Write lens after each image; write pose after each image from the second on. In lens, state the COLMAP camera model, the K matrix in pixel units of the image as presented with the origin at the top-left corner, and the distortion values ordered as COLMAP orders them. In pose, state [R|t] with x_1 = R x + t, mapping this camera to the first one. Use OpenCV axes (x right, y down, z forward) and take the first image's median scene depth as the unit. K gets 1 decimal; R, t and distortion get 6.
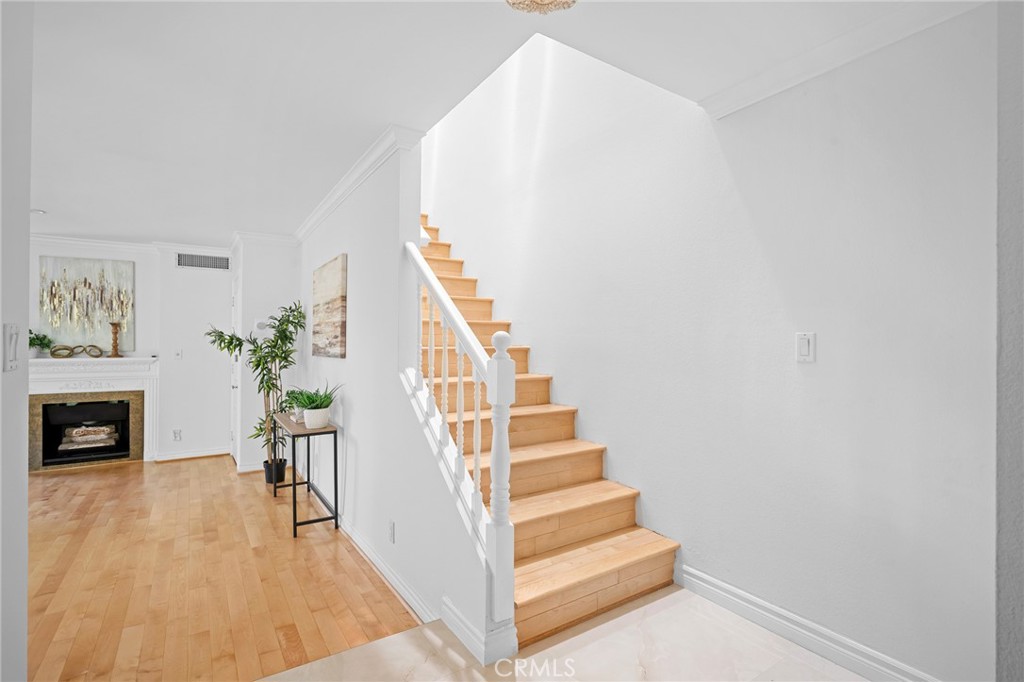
lens RADIAL K [[485.4, 0, 513.7], [0, 485.4, 343.4], [0, 0, 1]] dist [-0.000001, 0.000158]
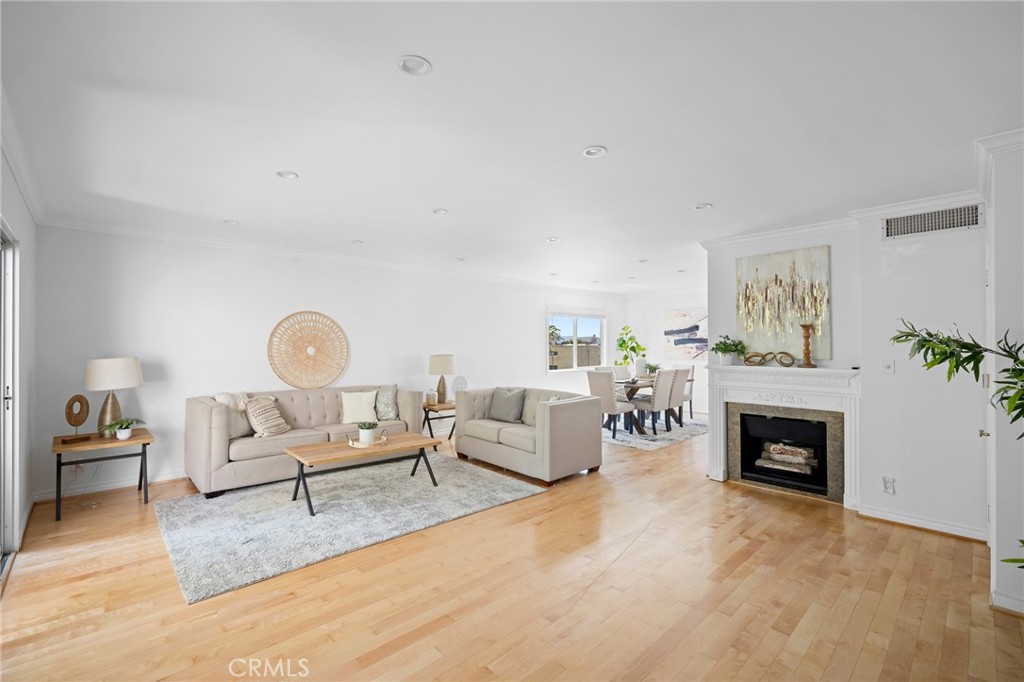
lens RADIAL K [[448.0, 0, 512.0], [0, 448.0, 341.0], [0, 0, 1]] dist [0.002289, 0.000129]
pose [[0.174044, -0.010439, -0.984683, -0.170577], [0.004074, 0.999943, -0.009881, -0.009682], [0.984730, -0.002292, 0.174076, 0.386808]]
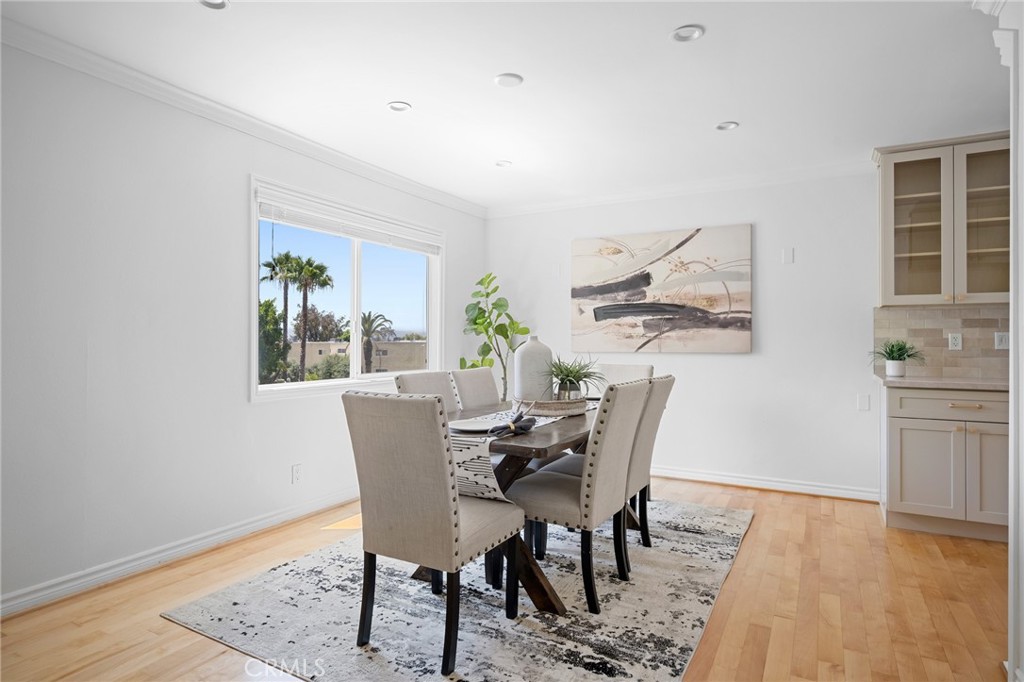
lens RADIAL K [[569.5, 0, 512.7], [0, 569.5, 335.8], [0, 0, 1]] dist [-0.003062, -0.000588]
pose [[0.464720, -0.012381, -0.885371, -0.977793], [0.002659, 0.999917, -0.012587, 0.029432], [0.885454, 0.003496, 0.464714, 0.737578]]
